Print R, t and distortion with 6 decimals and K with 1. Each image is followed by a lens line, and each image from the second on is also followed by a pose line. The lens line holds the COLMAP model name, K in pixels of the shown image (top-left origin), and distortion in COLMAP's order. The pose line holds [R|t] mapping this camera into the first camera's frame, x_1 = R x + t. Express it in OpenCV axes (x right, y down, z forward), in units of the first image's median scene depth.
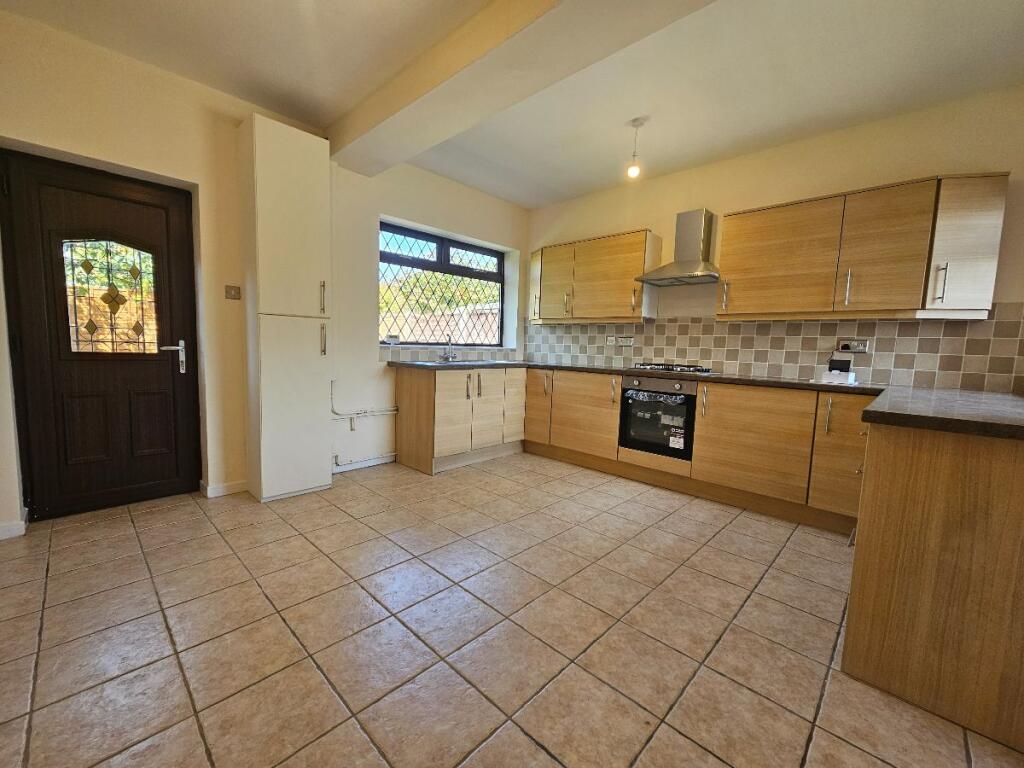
lens RADIAL K [[429.3, 0, 506.3], [0, 429.3, 385.0], [0, 0, 1]] dist [-0.002095, 0.000416]
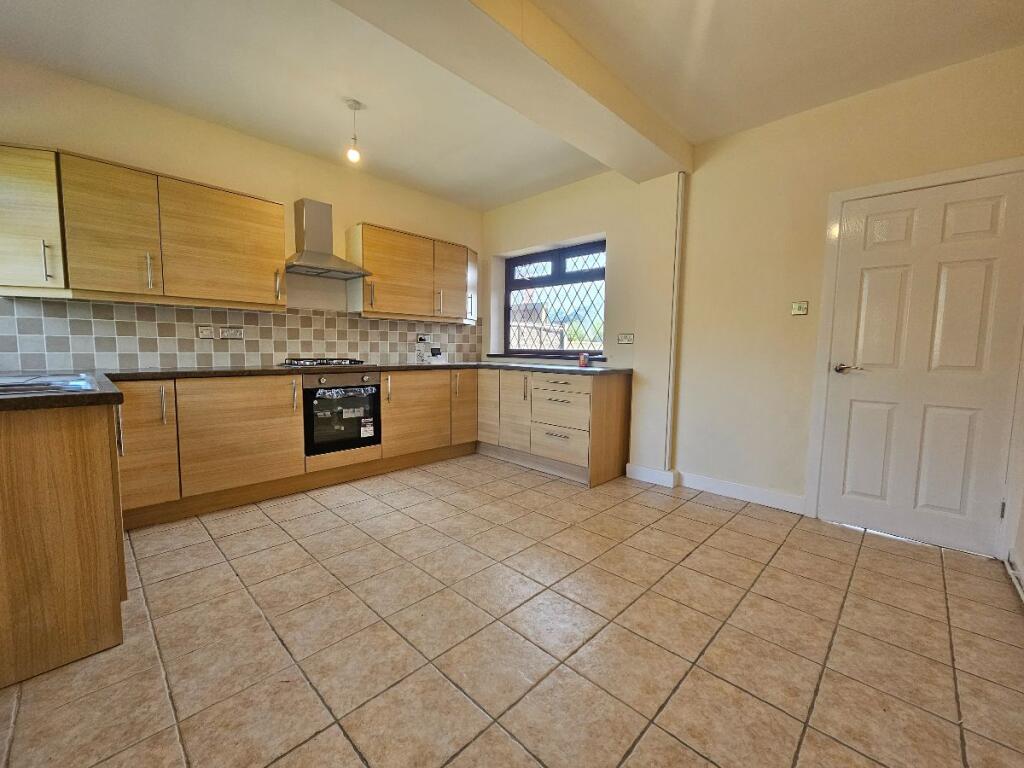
lens RADIAL K [[429.3, 0, 506.3], [0, 429.3, 385.0], [0, 0, 1]] dist [-0.002095, 0.000416]
pose [[-0.007555, -0.121057, 0.992617, -0.651025], [0.079127, 0.989460, 0.121275, -0.081571], [-0.996836, 0.079459, 0.002104, 0.656991]]
